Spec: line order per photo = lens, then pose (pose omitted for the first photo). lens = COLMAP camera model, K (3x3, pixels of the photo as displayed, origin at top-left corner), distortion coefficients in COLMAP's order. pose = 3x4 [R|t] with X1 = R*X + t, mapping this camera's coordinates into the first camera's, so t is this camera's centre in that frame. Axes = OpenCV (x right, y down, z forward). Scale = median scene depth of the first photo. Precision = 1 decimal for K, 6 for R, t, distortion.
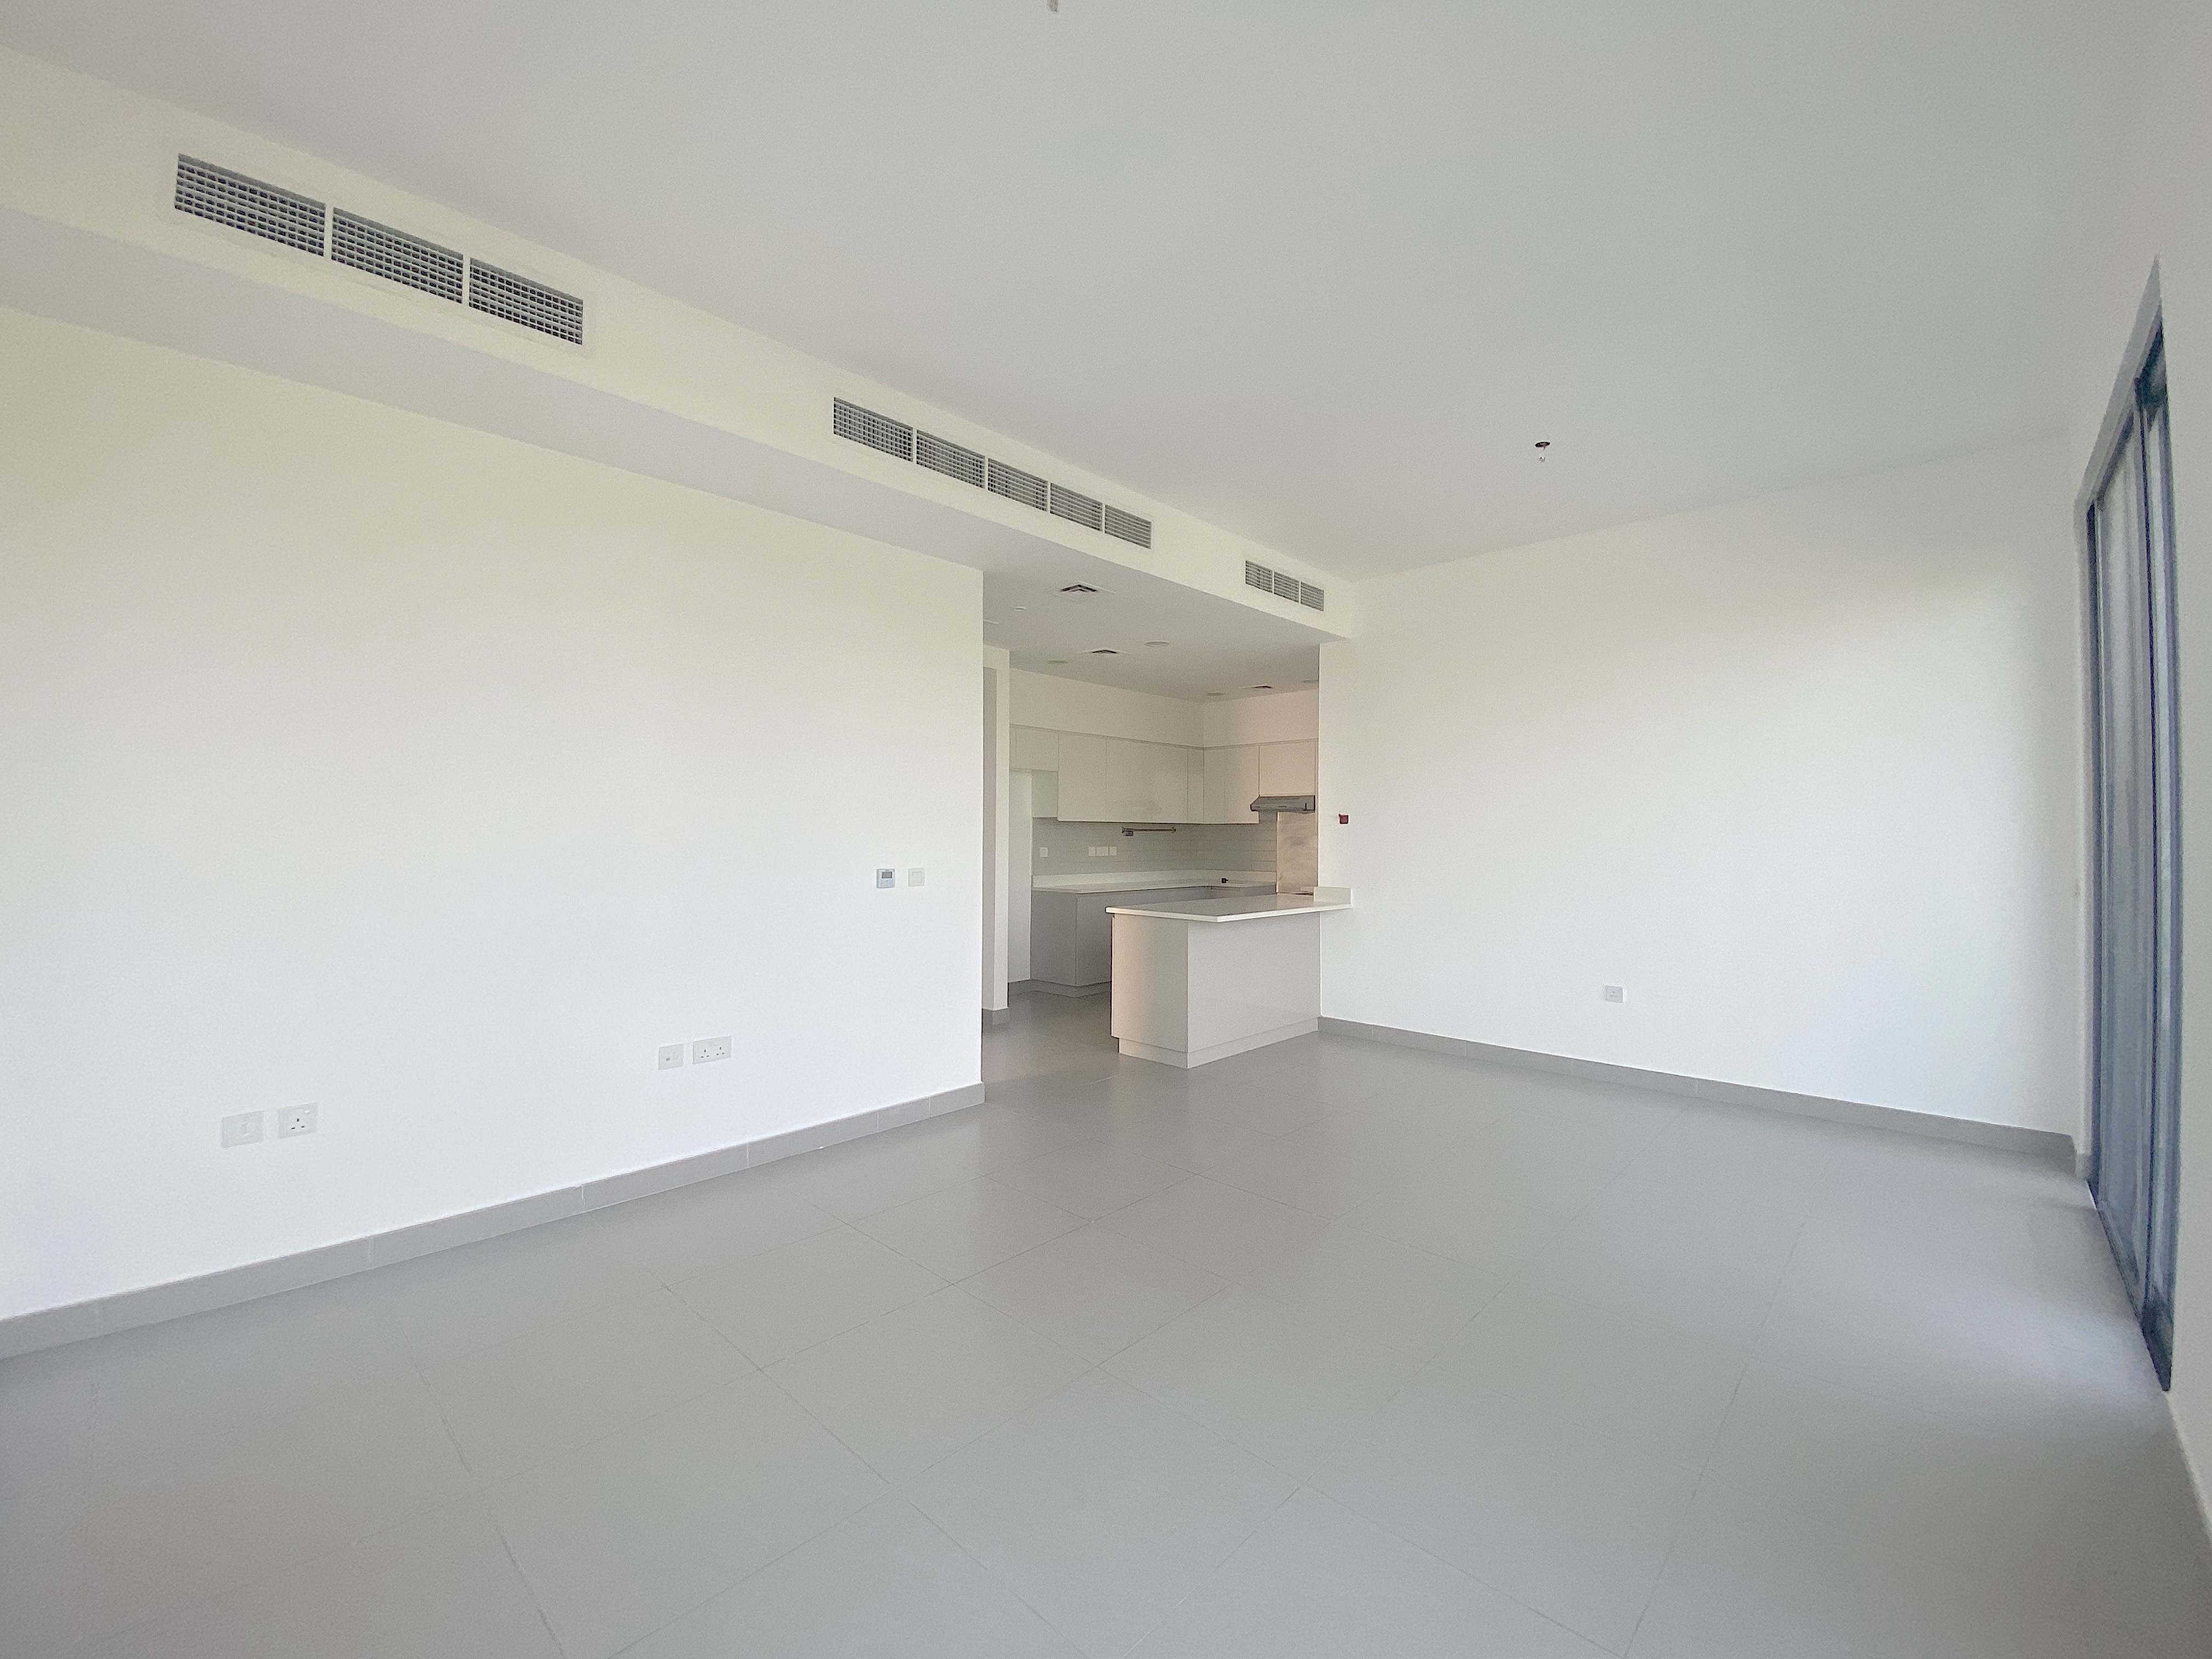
lens RADIAL K [[895.2, 0, 1105.9], [0, 895.2, 832.9], [0, 0, 1]] dist [-0.003214, -0.000313]
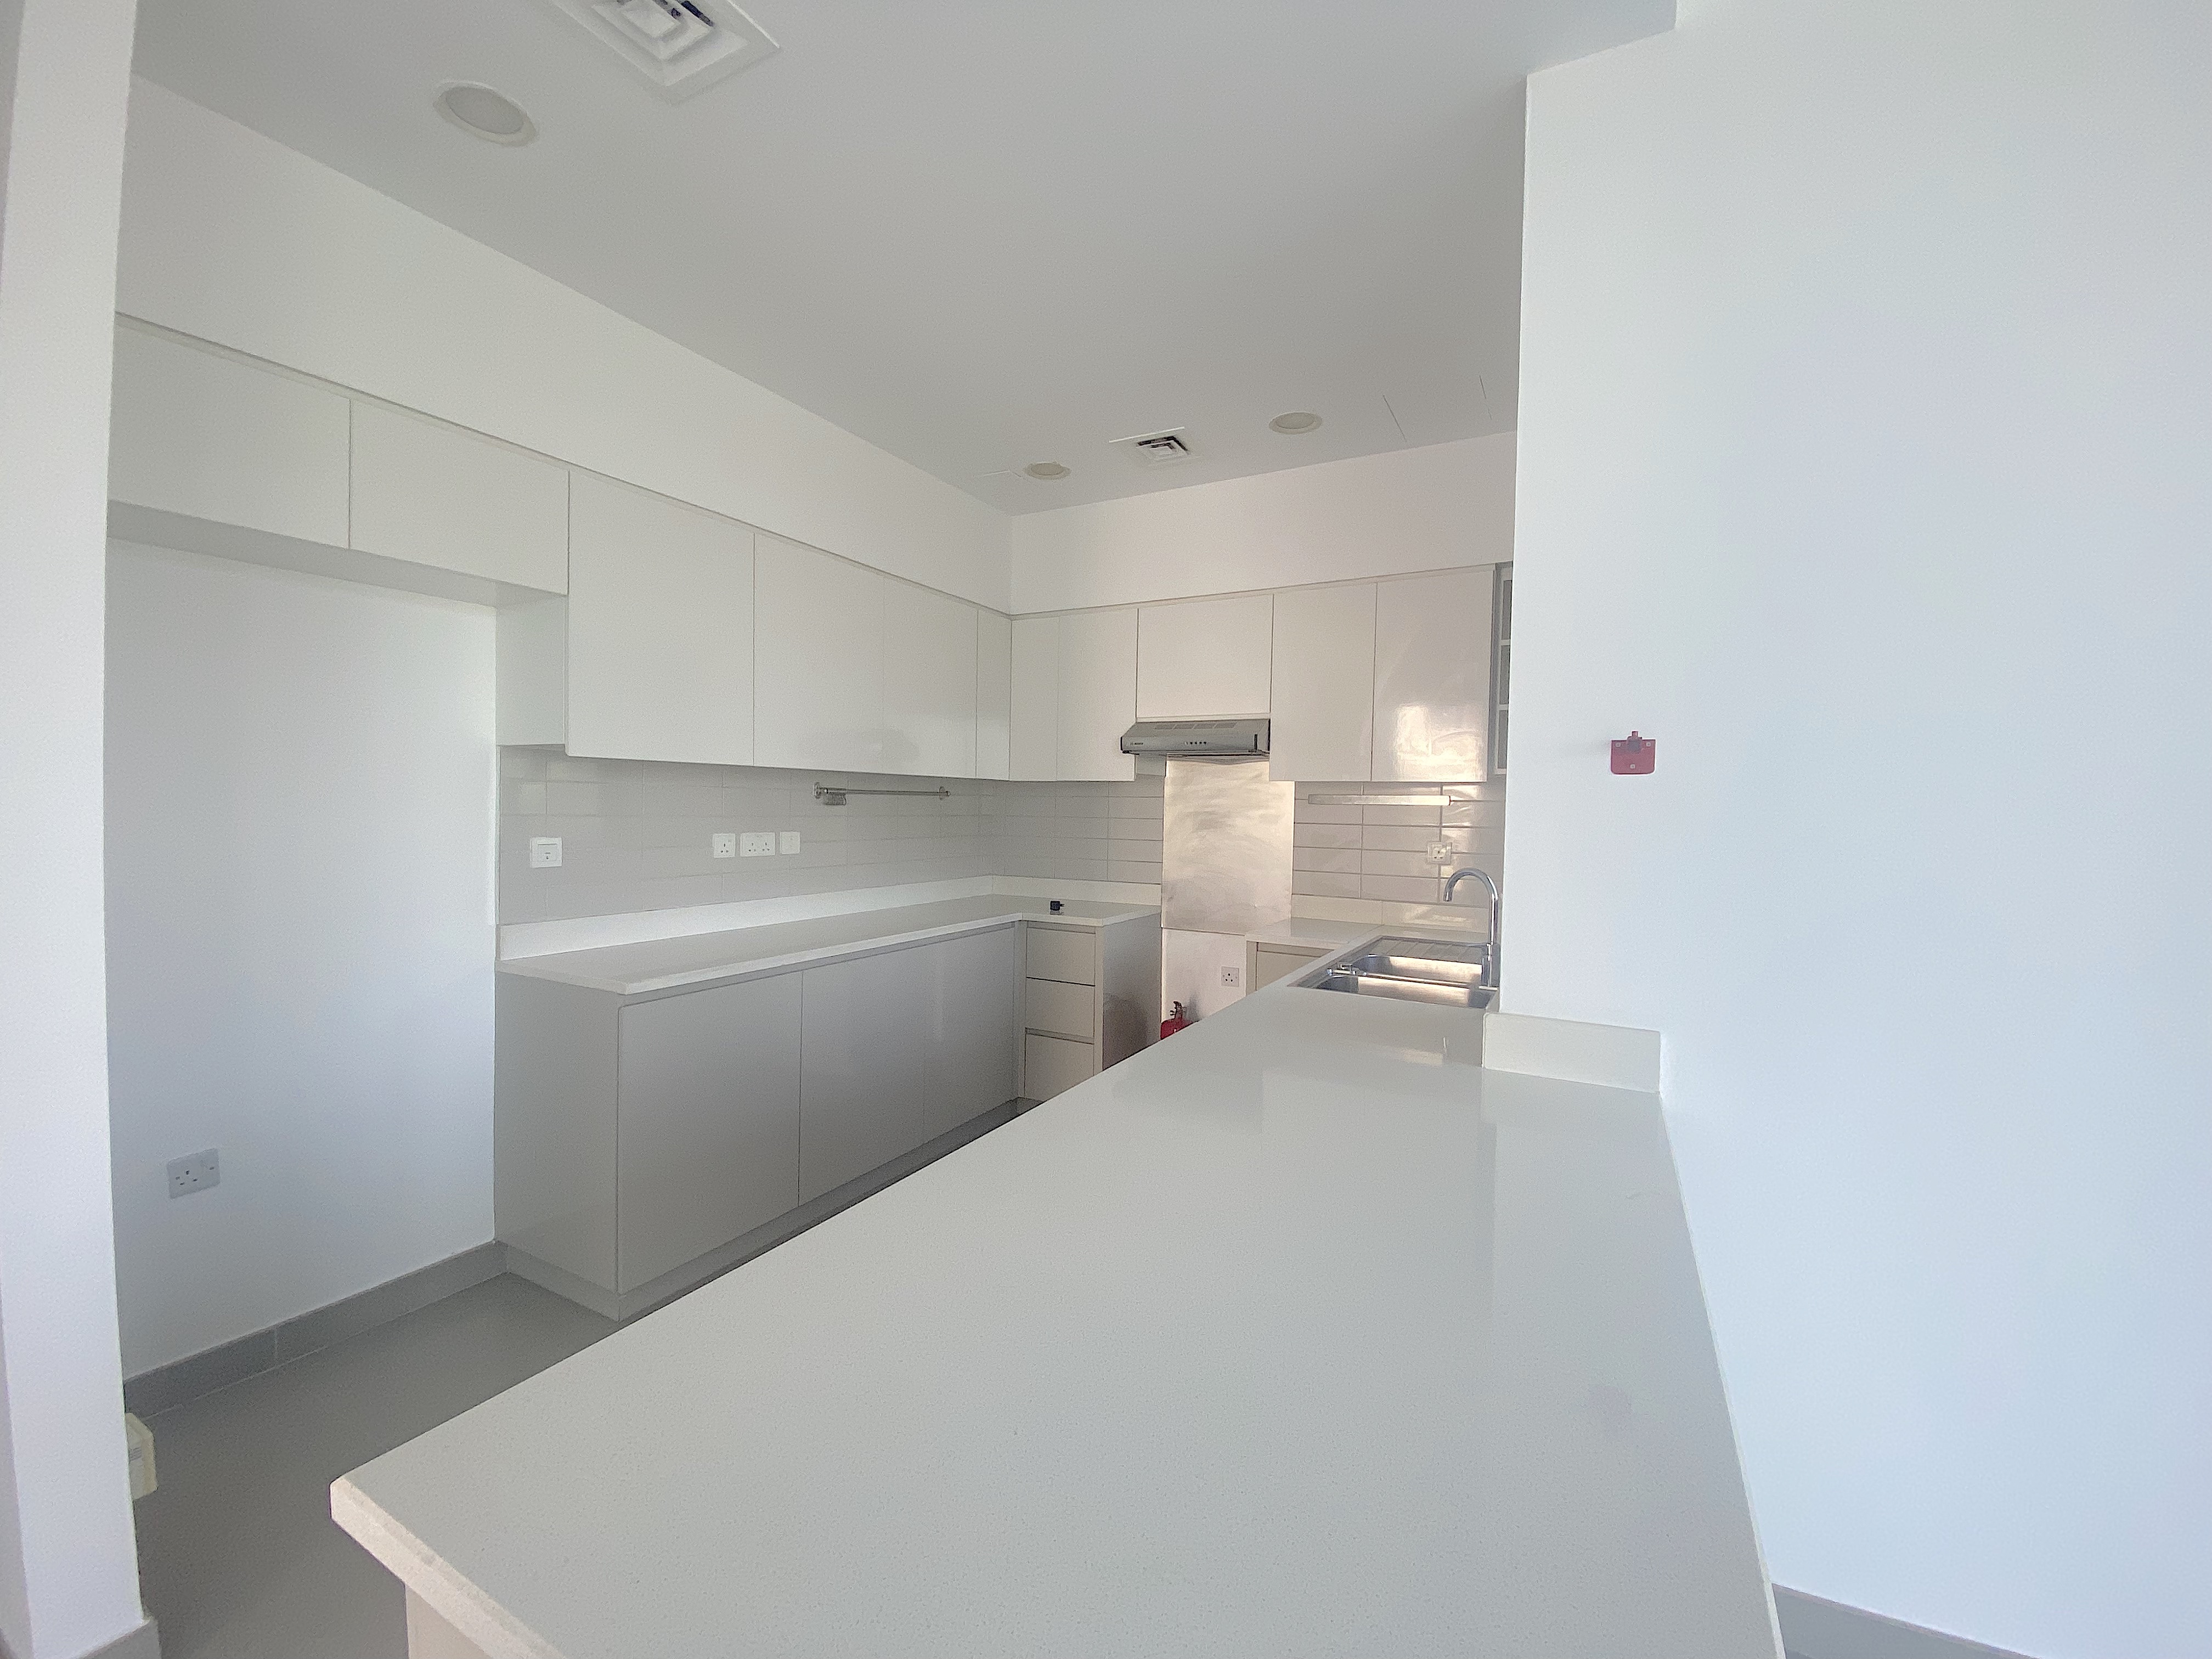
lens RADIAL K [[895.2, 0, 1111.2], [0, 895.2, 825.6], [0, 0, 1]] dist [-0.003214, -0.000313]
pose [[0.966051, 0.007611, 0.258238, 0.042804], [-0.014951, 0.999538, 0.026472, -0.000056], [-0.257917, -0.029435, 0.965719, 0.562394]]
